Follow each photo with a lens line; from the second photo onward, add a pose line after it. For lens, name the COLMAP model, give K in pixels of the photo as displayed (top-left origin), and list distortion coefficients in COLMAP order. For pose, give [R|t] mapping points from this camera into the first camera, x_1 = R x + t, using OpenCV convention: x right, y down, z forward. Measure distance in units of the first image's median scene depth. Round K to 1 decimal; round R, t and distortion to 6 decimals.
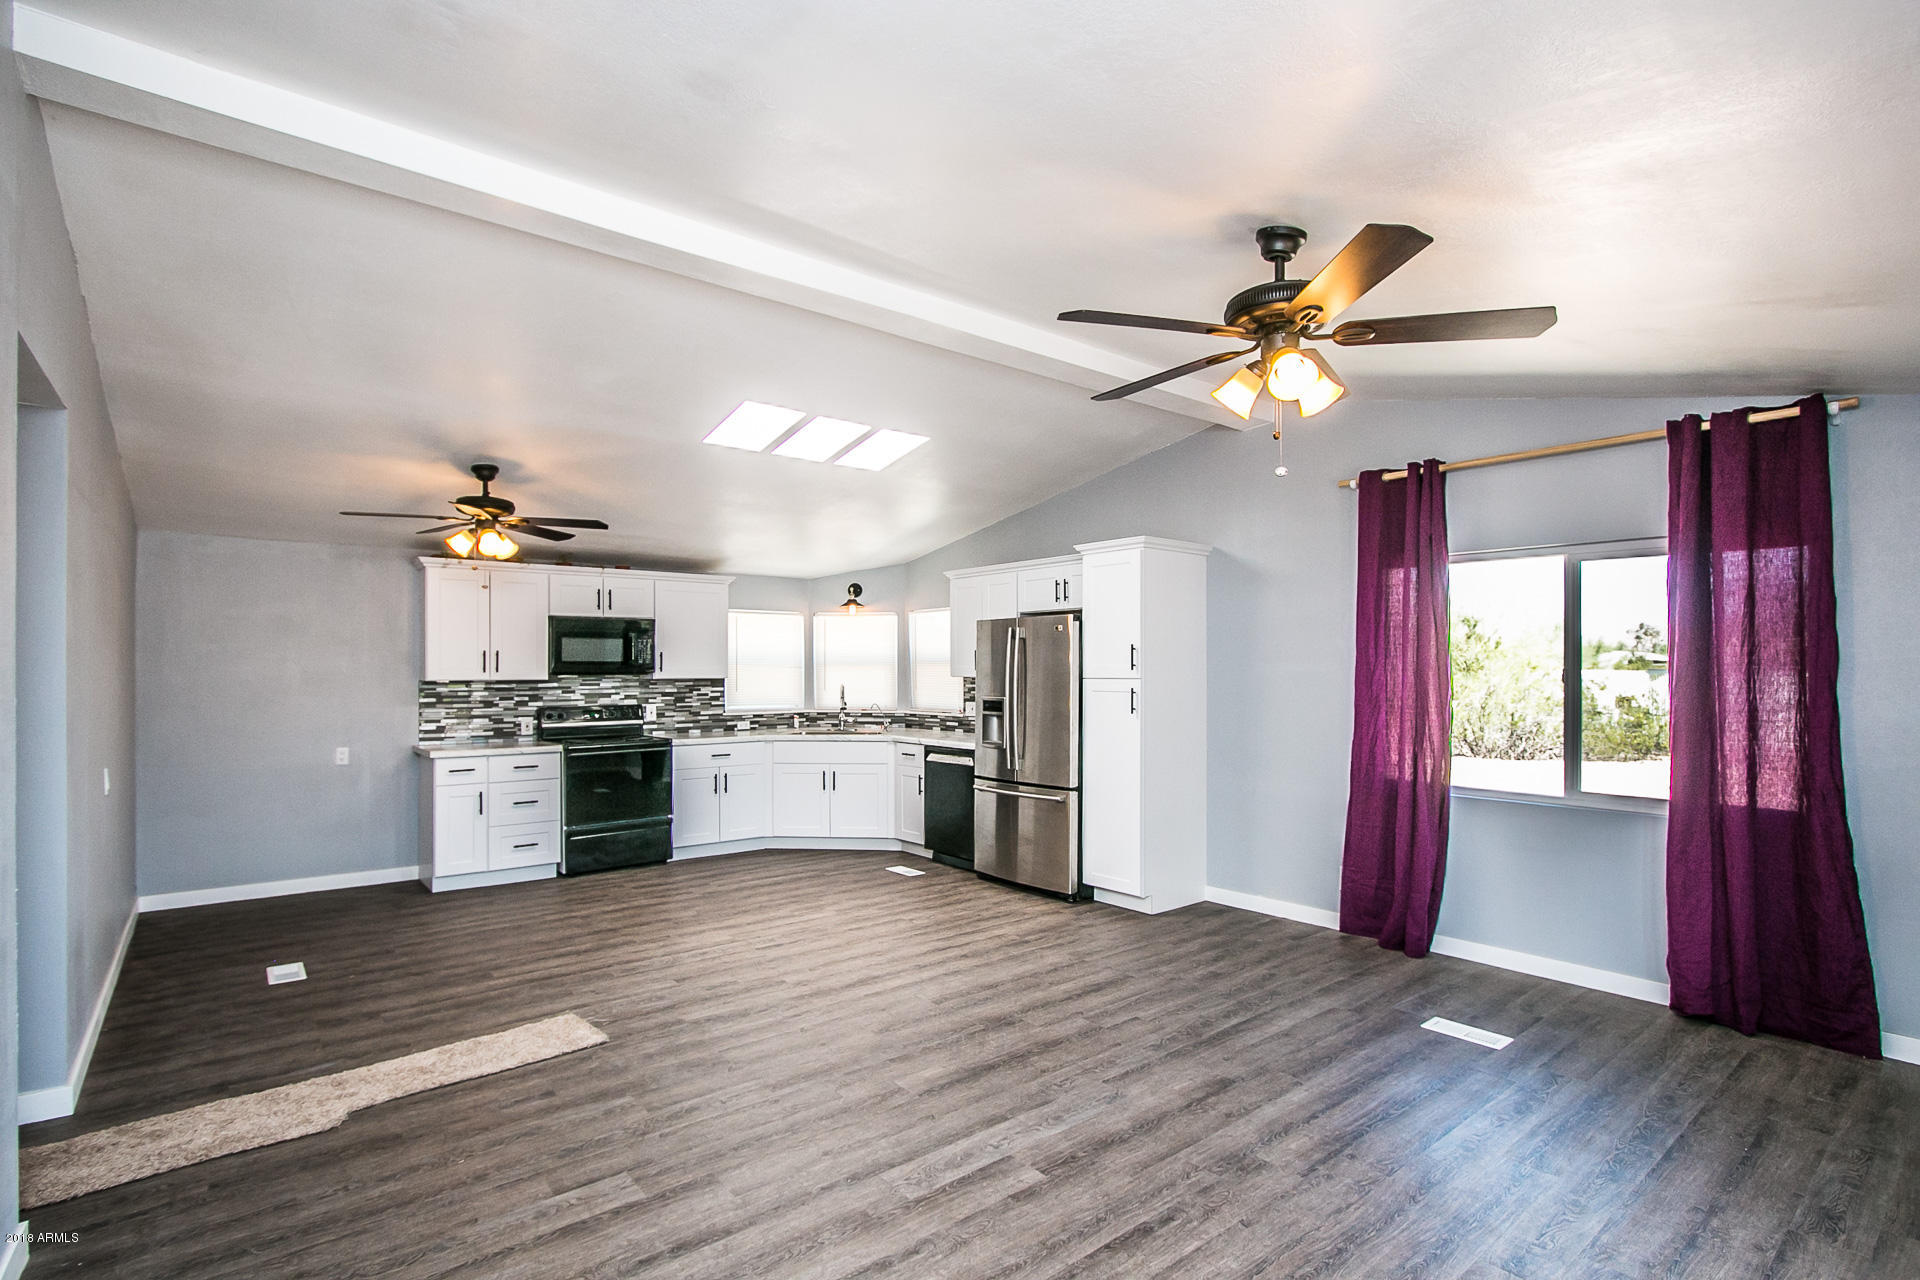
lens RADIAL K [[901.4, 0, 945.0], [0, 901.4, 661.5], [0, 0, 1]] dist [-0.017634, 0.000544]
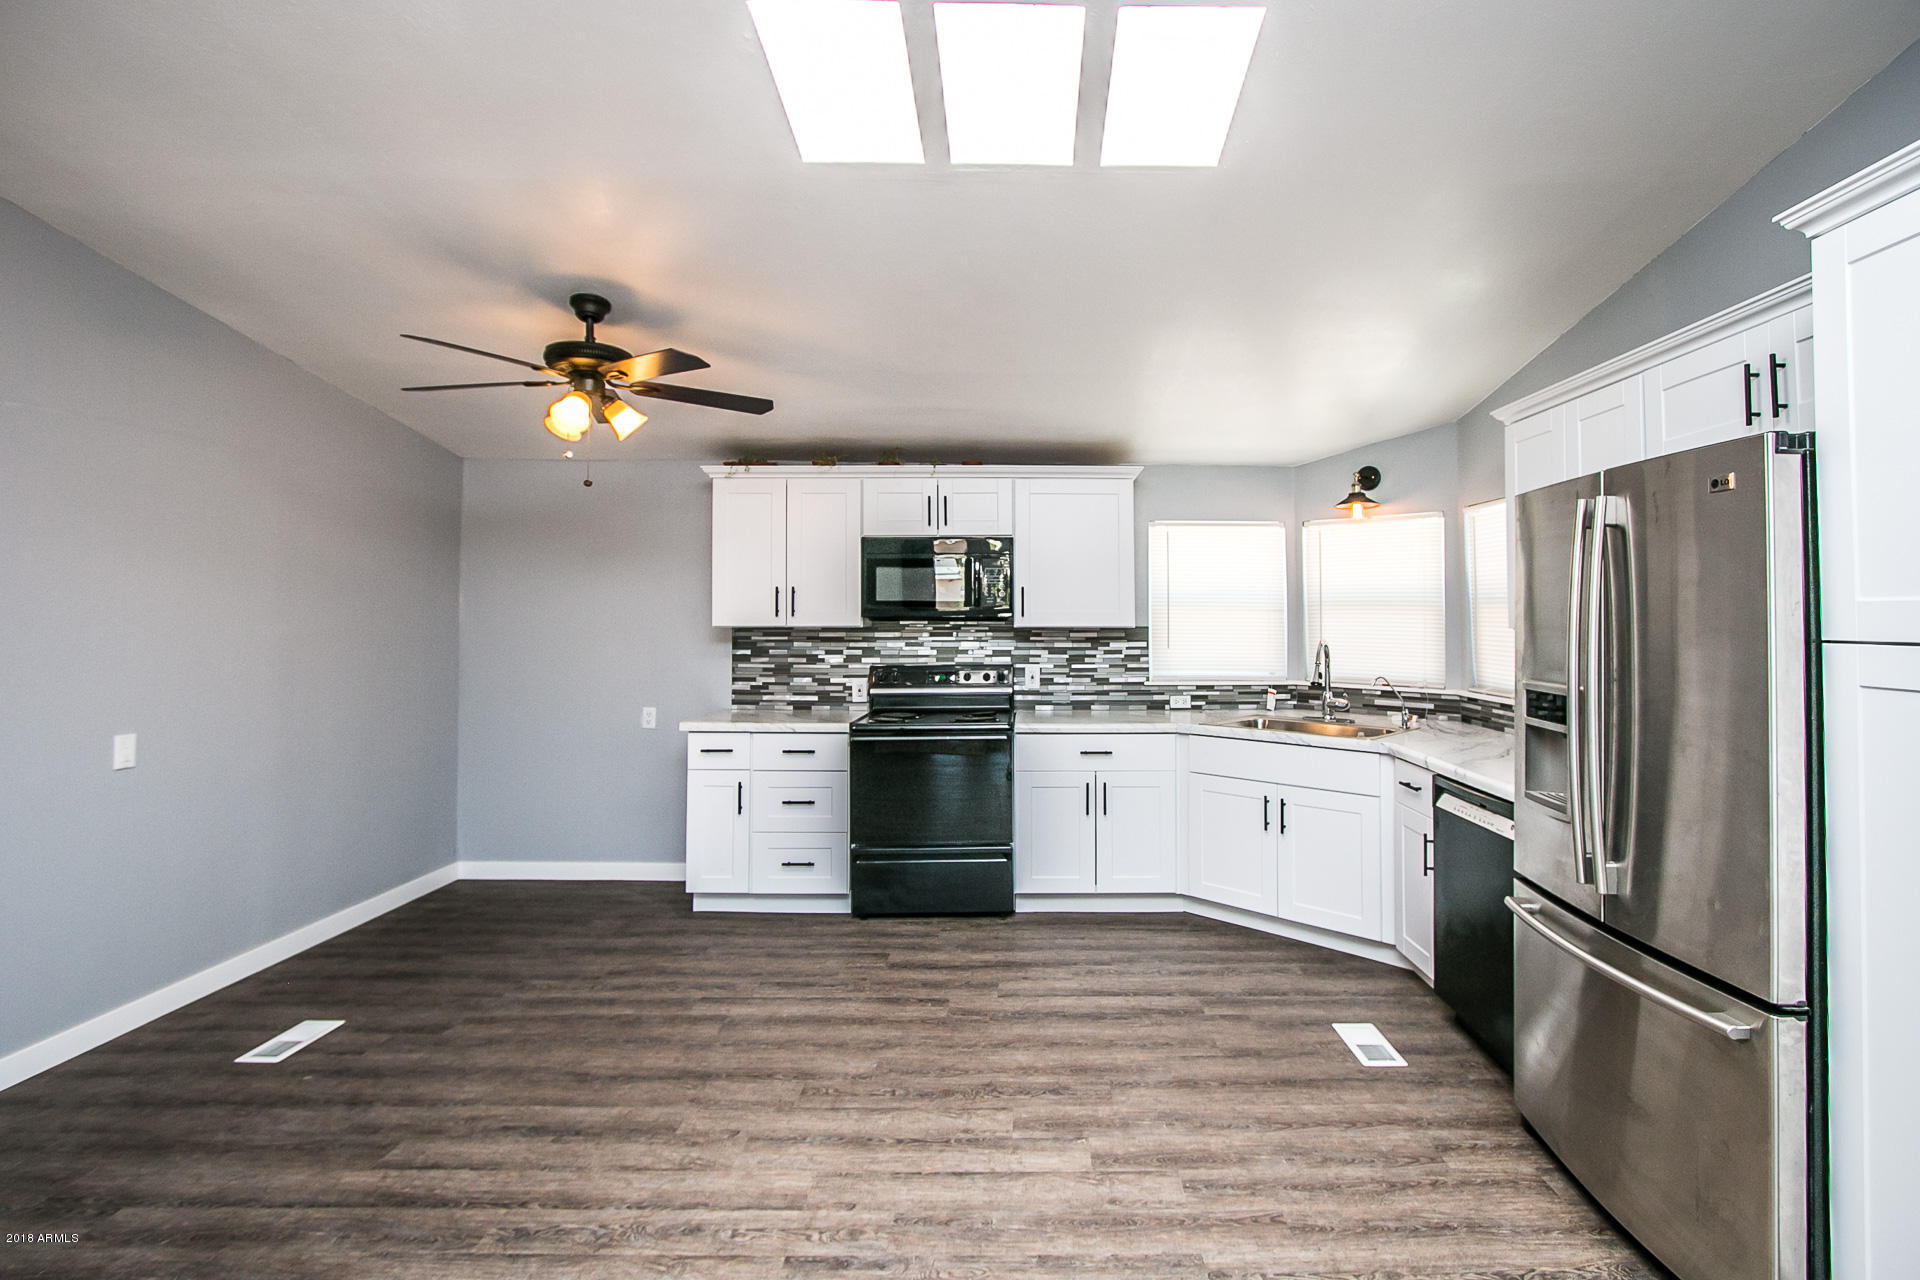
lens RADIAL K [[916.4, 0, 1032.8], [0, 916.4, 591.7], [0, 0, 1]] dist [-0.019427, 0.001092]
pose [[0.793377, -0.013196, -0.608587, 0.126122], [0.002431, 0.999826, -0.018509, 0.007089], [0.608726, 0.013205, 0.793271, 0.602565]]
